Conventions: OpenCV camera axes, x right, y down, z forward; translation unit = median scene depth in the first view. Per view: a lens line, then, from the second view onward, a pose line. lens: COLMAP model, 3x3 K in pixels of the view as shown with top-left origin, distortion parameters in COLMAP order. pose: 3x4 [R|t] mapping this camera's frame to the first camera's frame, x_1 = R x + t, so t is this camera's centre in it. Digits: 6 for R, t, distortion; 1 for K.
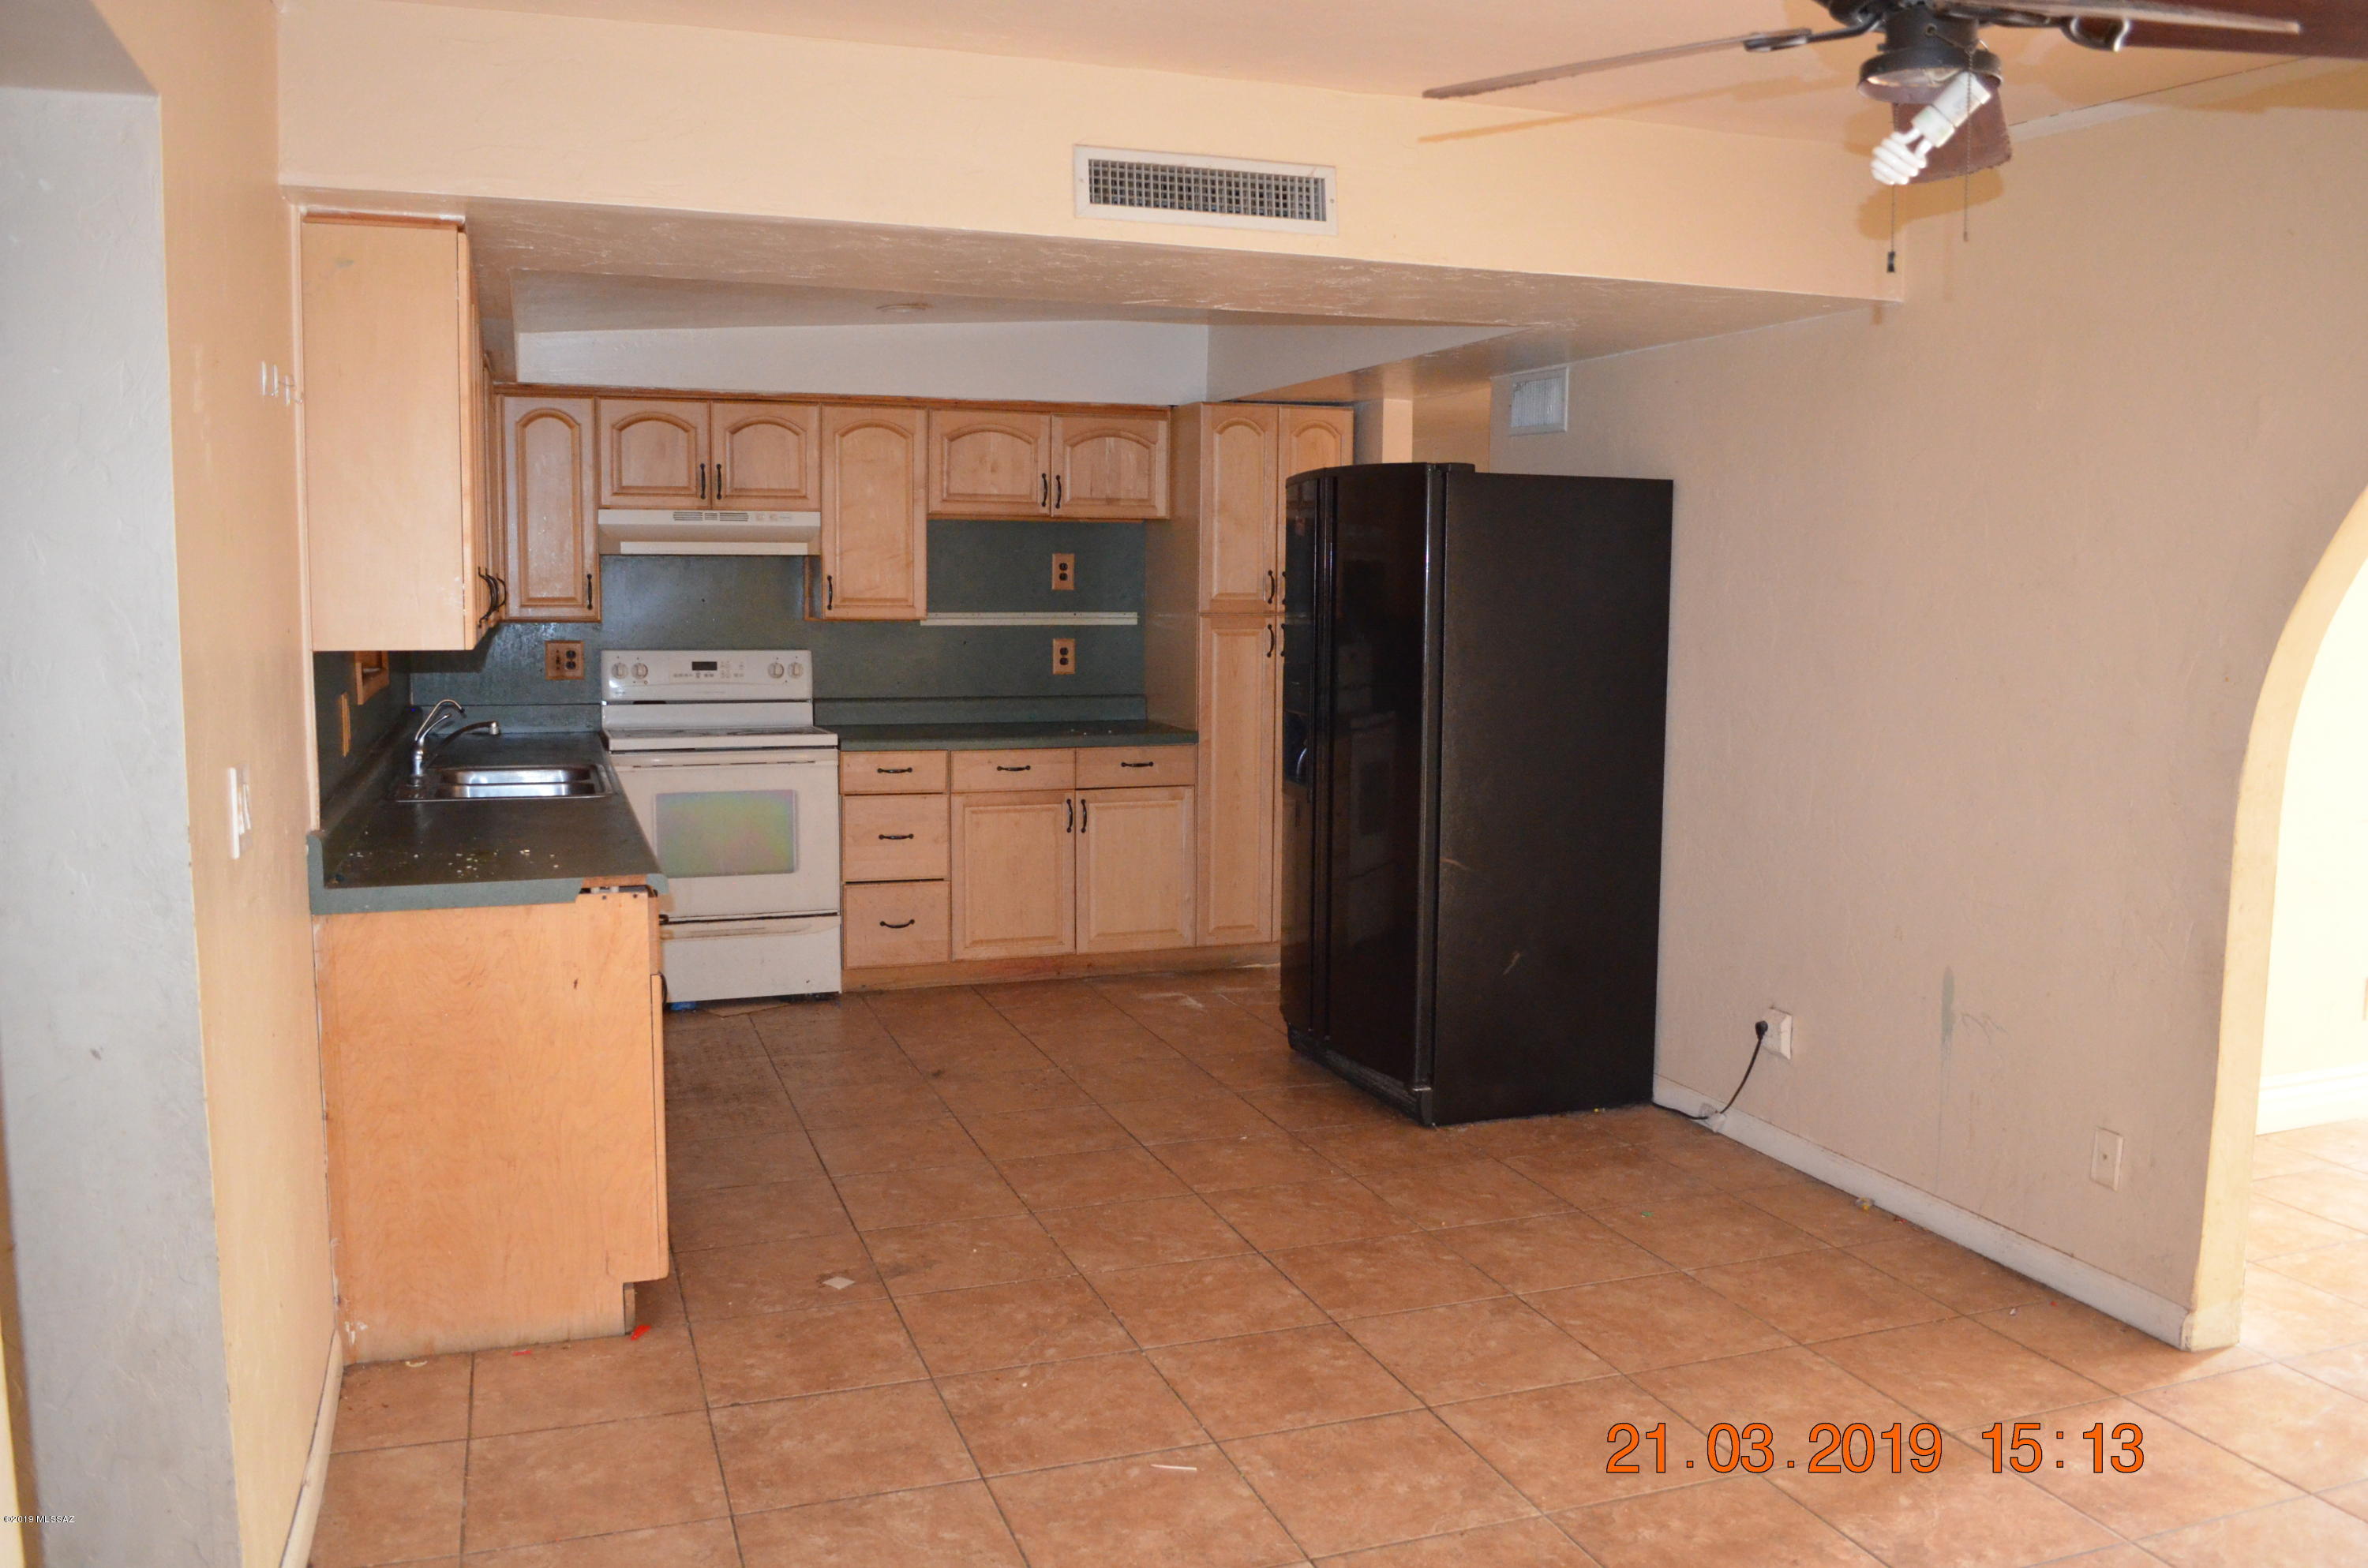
lens RADIAL K [[1857.0, 0, 1185.9], [0, 1857.0, 777.5], [0, 0, 1]] dist [-0.081827, 0.011278]
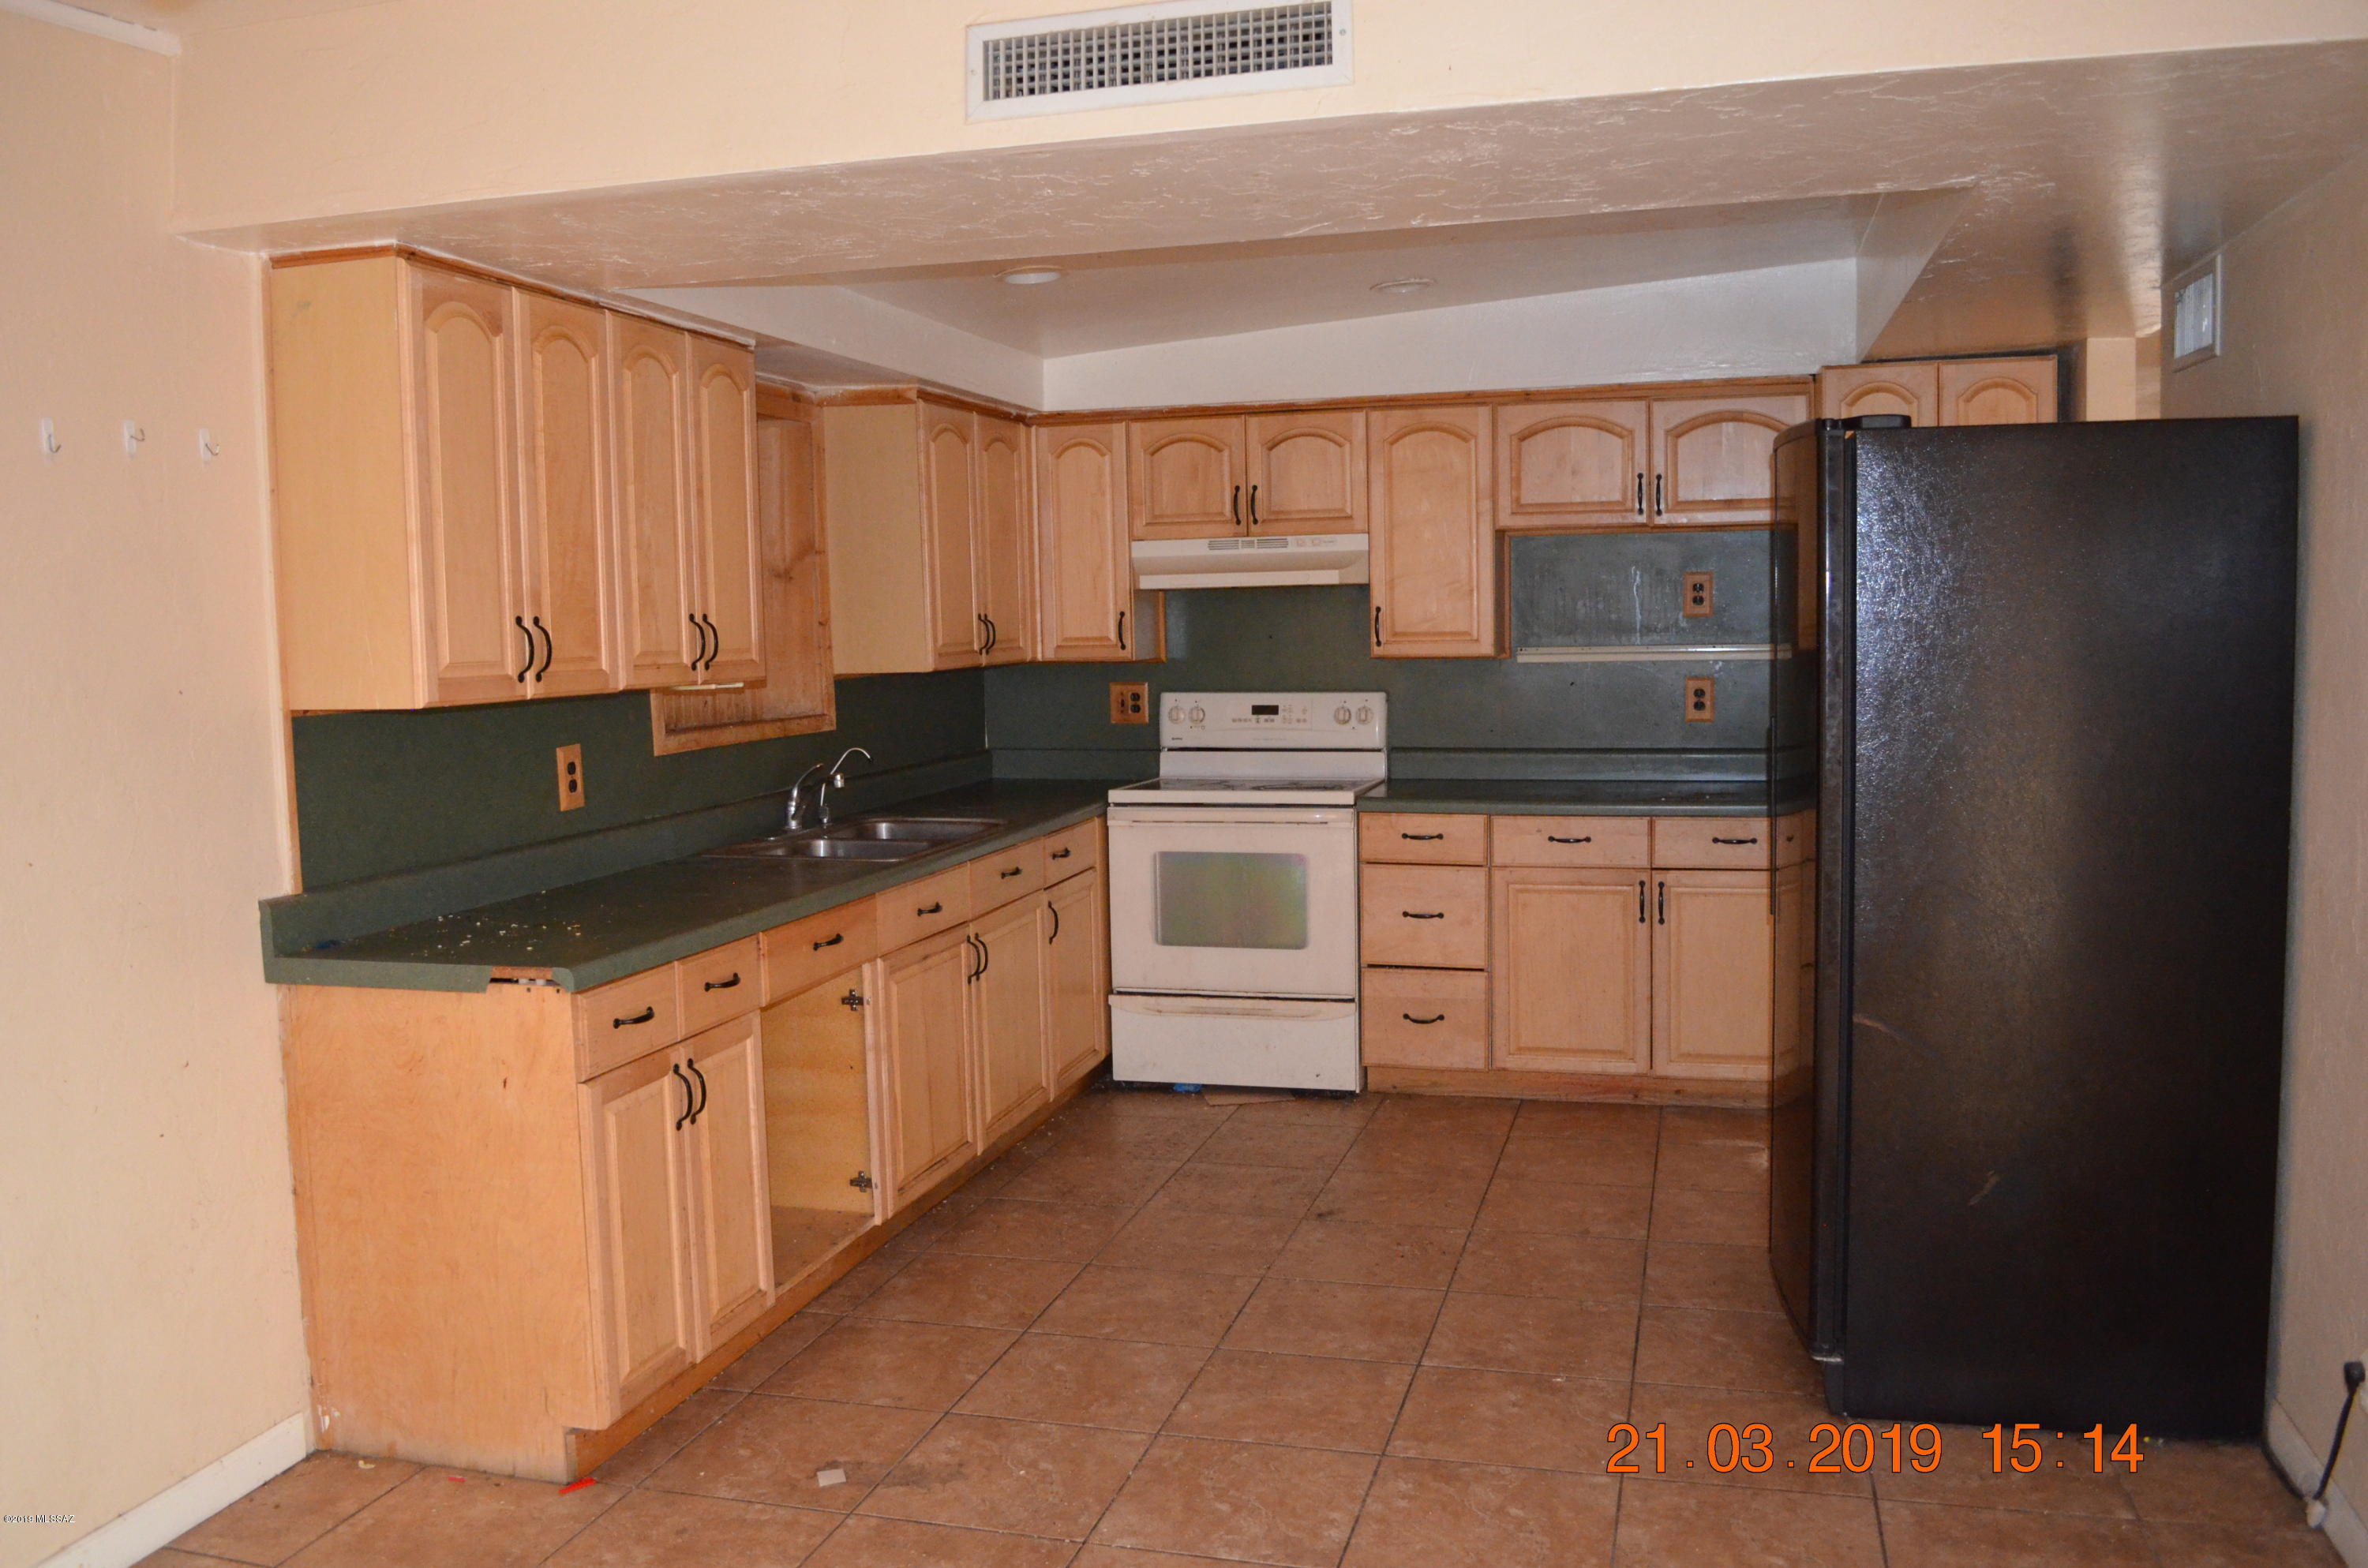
lens RADIAL K [[1857.0, 0, 1185.9], [0, 1857.0, 777.5], [0, 0, 1]] dist [-0.081827, 0.011278]
pose [[0.815934, 0.025161, -0.577598, 0.282004], [-0.033816, 0.999419, -0.004233, -0.027351], [0.577156, 0.022985, 0.816310, 0.292142]]
